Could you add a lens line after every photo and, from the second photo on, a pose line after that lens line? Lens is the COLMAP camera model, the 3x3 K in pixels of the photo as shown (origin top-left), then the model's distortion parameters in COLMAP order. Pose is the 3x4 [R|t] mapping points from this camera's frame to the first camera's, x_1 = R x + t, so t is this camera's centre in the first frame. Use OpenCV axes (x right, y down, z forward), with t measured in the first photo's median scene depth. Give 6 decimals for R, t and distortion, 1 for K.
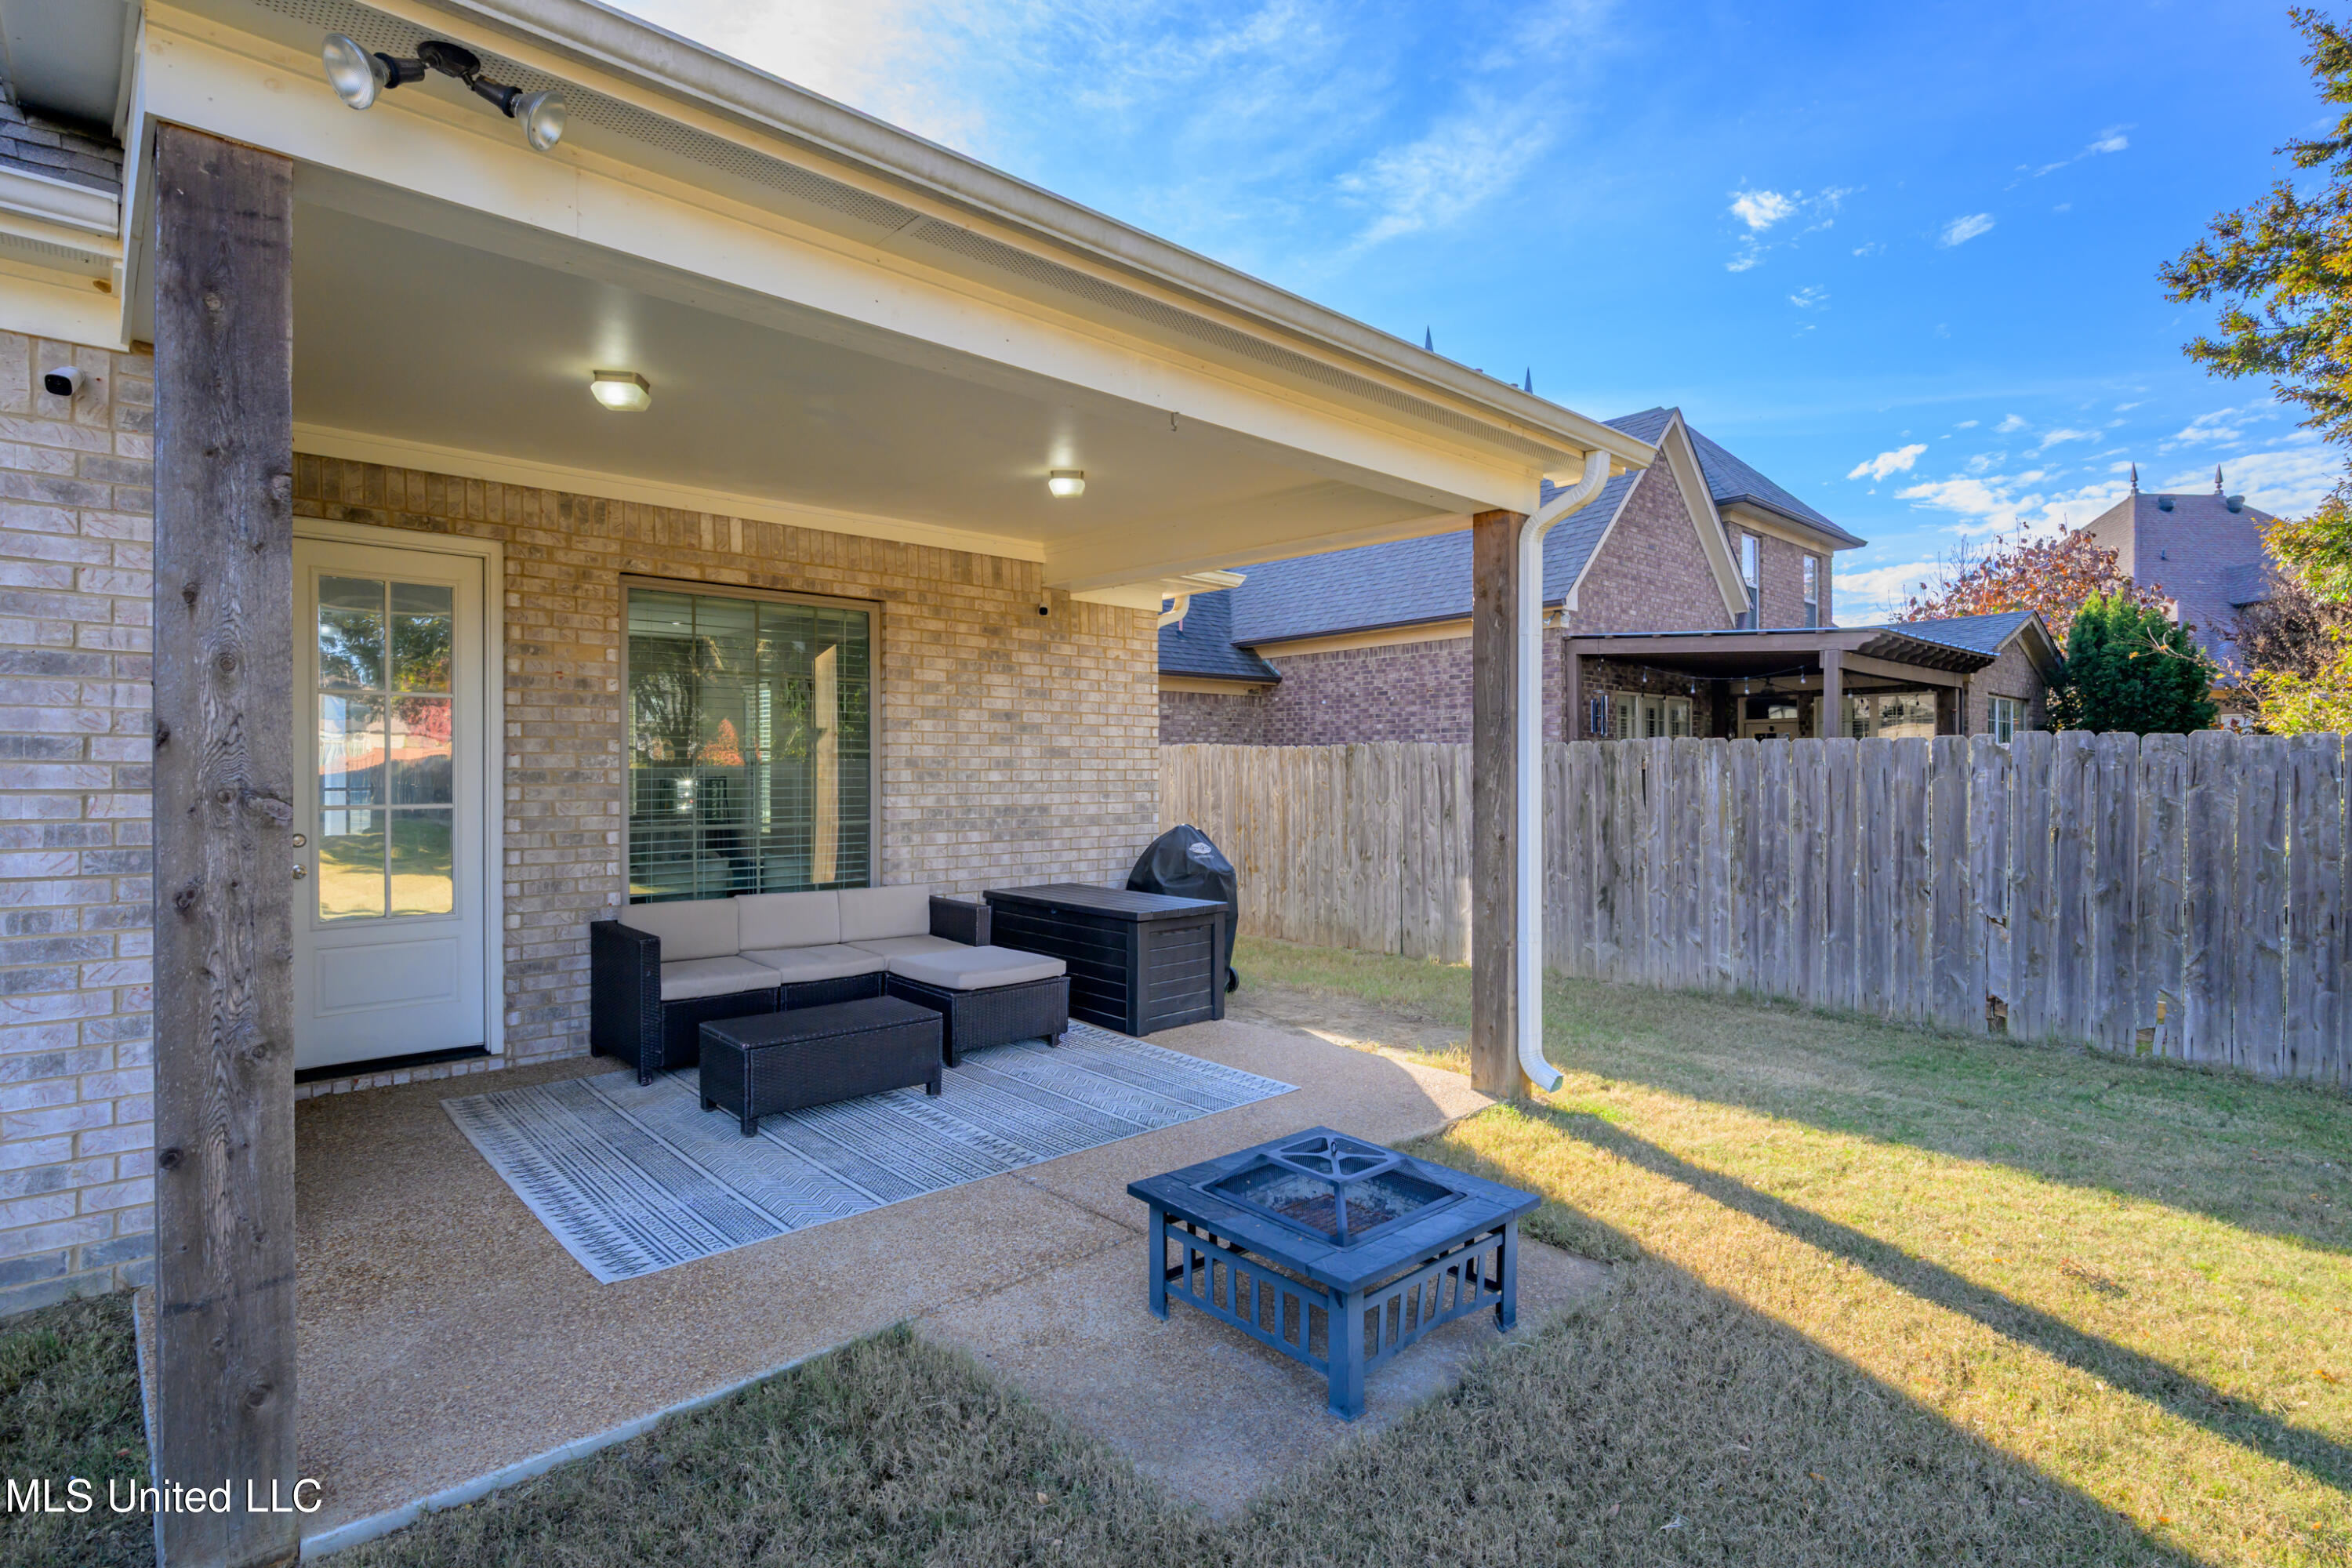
lens RADIAL K [[1166.0, 0, 1186.7], [0, 1166.0, 762.0], [0, 0, 1]] dist [0.012314, 0.000473]
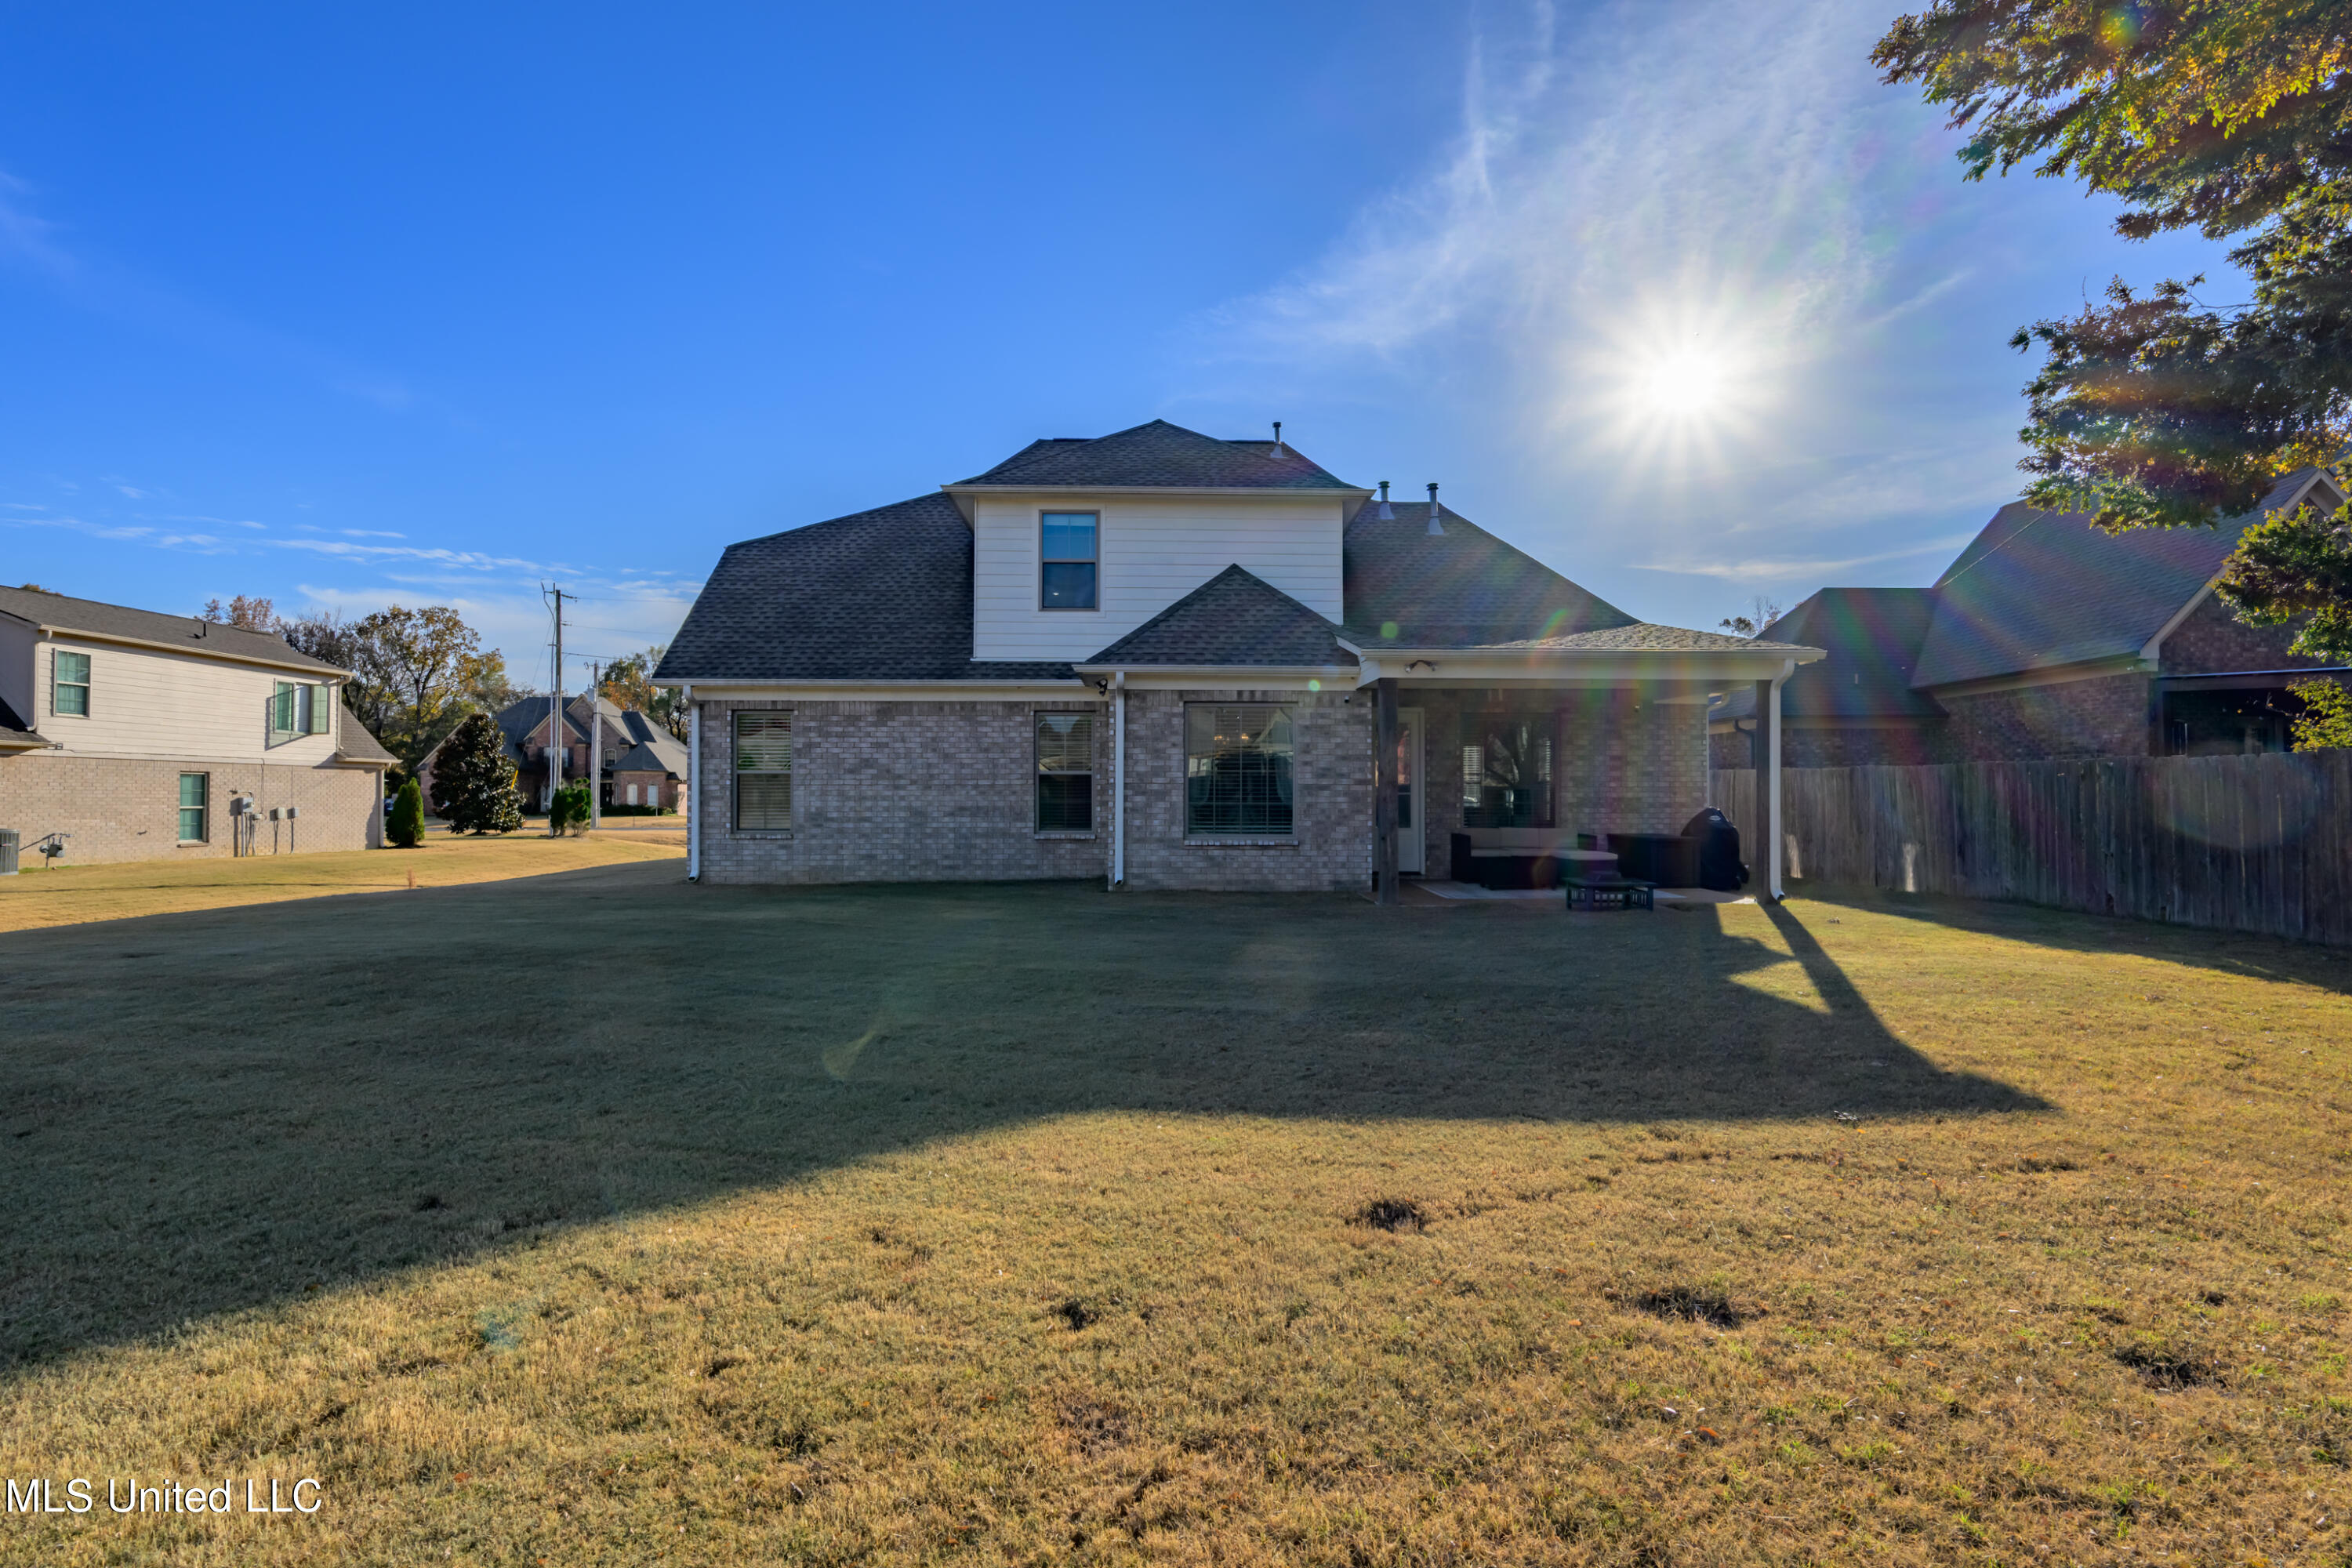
lens RADIAL K [[1156.2, 0, 1185.9], [0, 1156.2, 795.8], [0, 0, 1]] dist [-0.004167, -0.001433]
pose [[0.746431, -0.000554, -0.665462, 0.722711], [0.005028, 0.999976, 0.004806, 0.019134], [0.665443, -0.006933, 0.746416, -1.257695]]
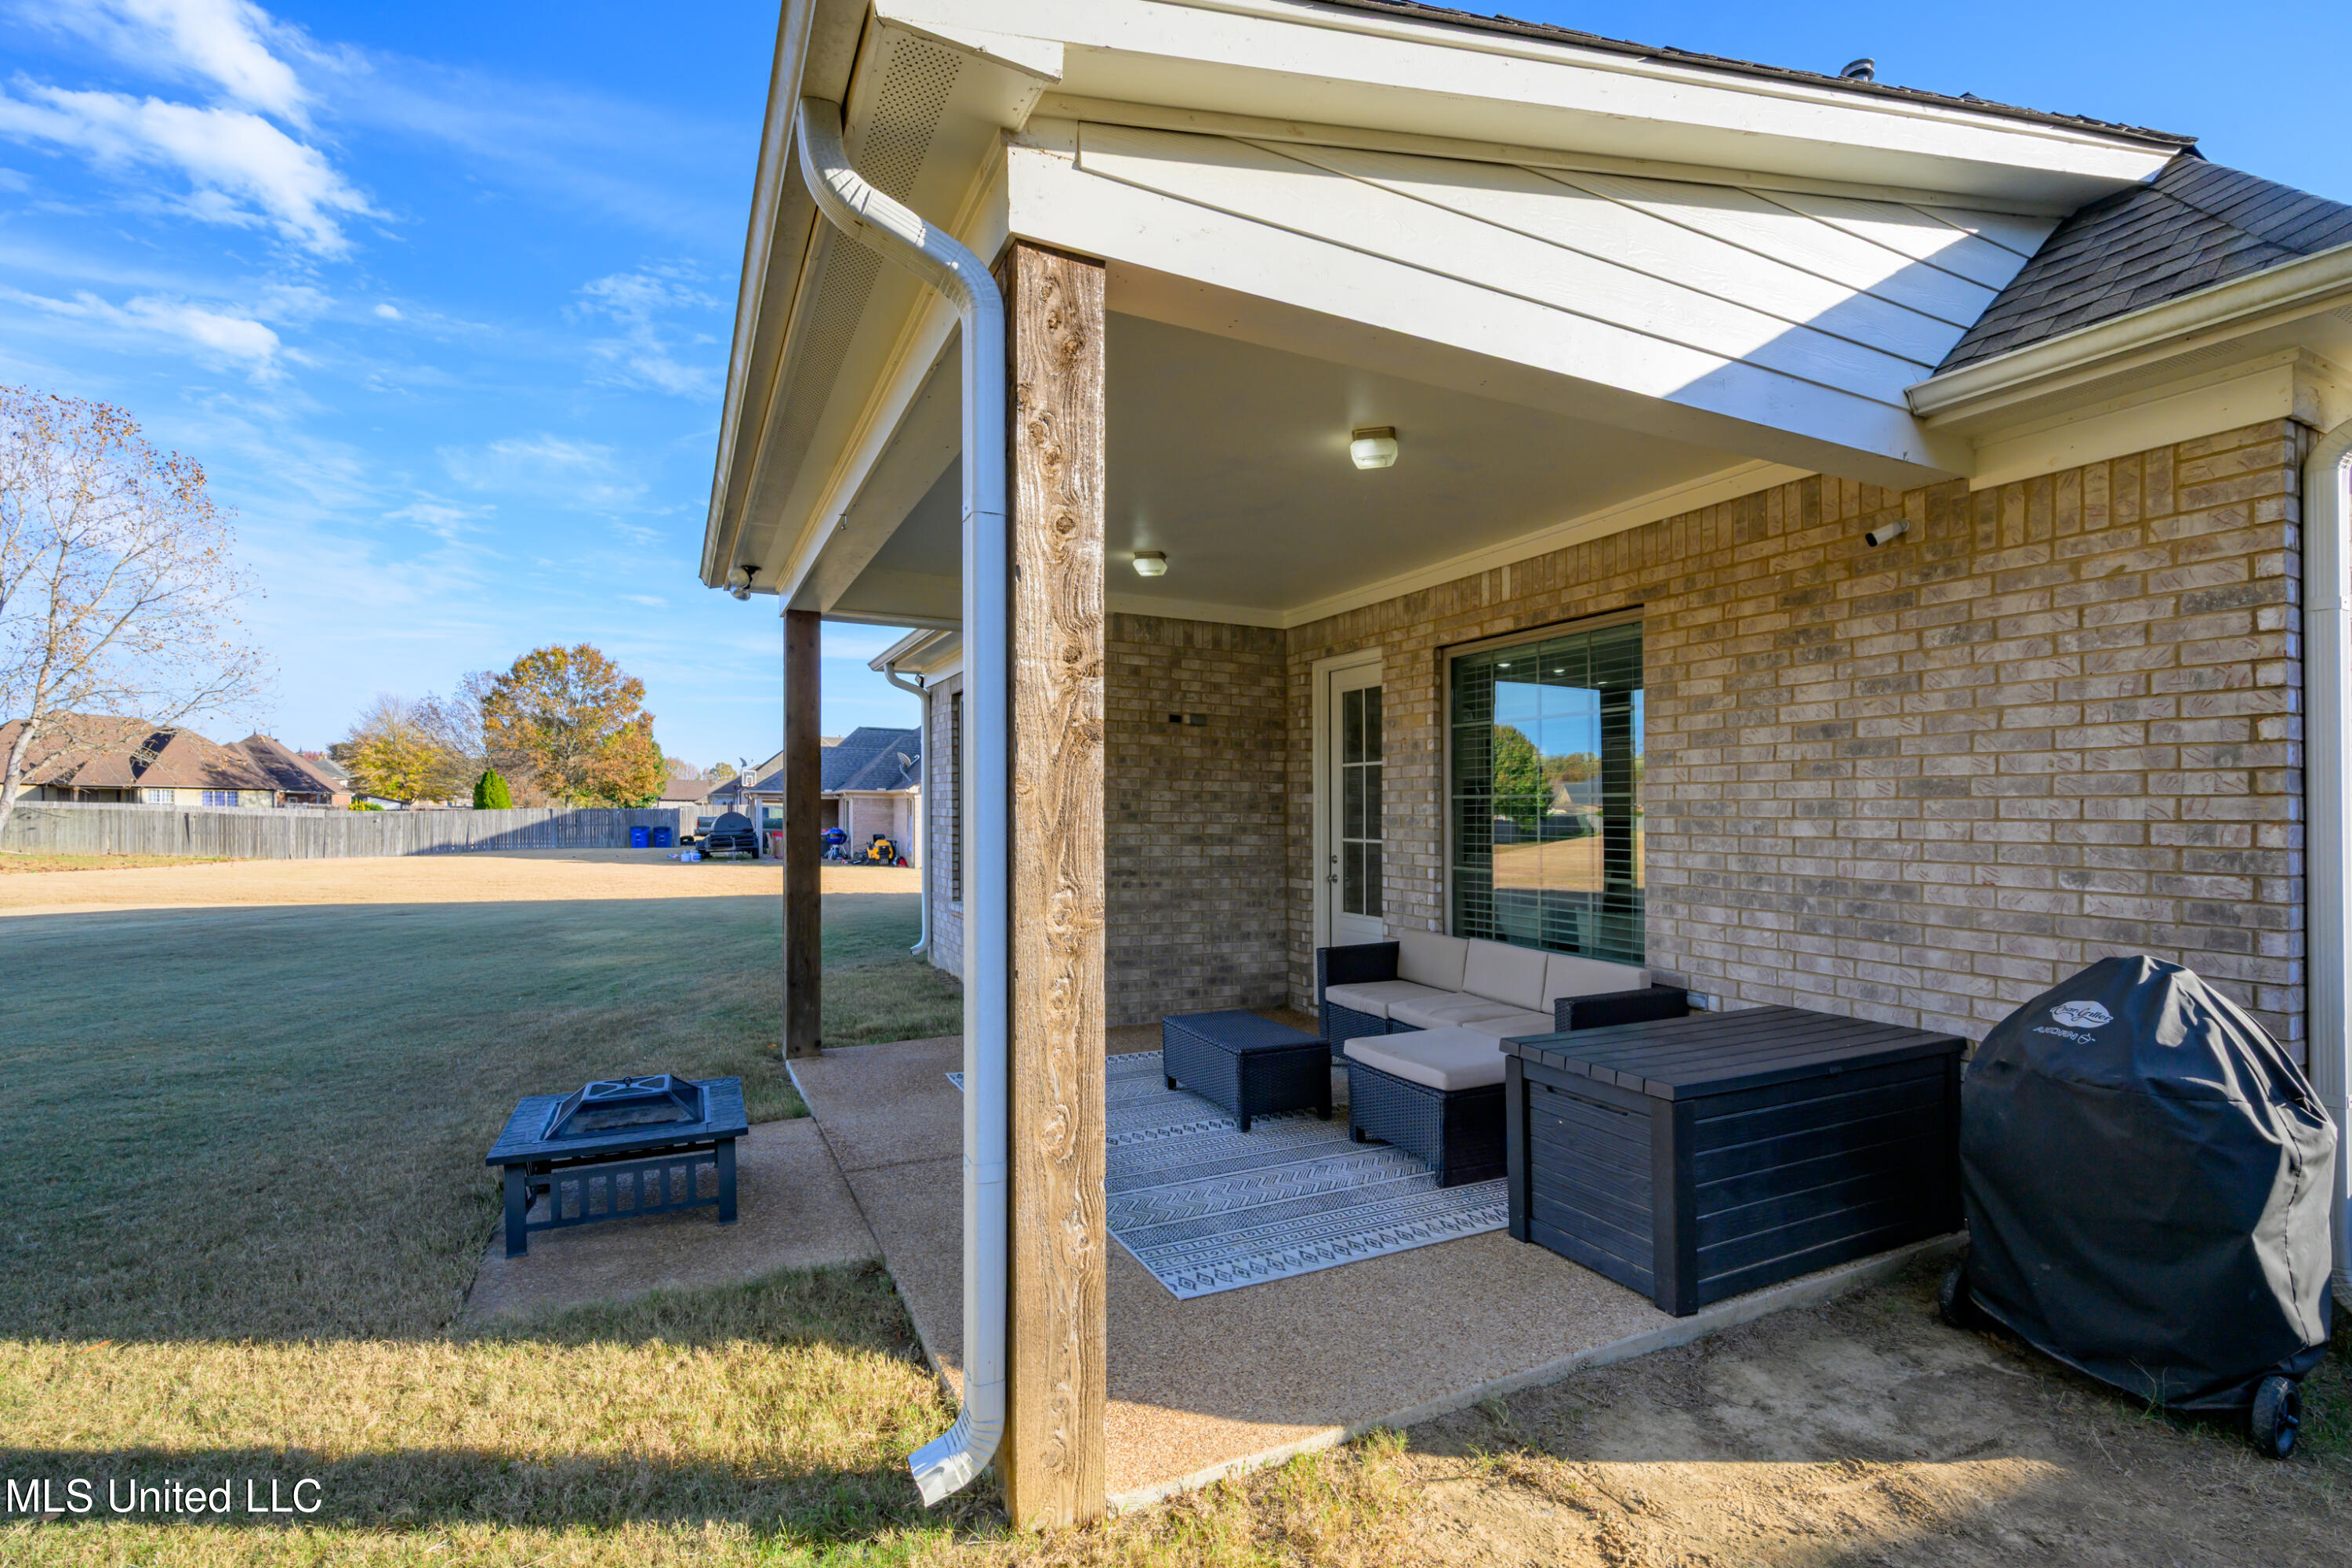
lens RADIAL K [[1044.6, 0, 1180.5], [0, 1044.6, 834.2], [0, 0, 1]] dist [-0.000491, -0.000375]
pose [[-0.289751, 0.014408, -0.956994, 0.471860], [-0.003980, 0.999860, 0.016259, 0.007012], [0.957094, 0.008520, -0.289653, 0.843425]]
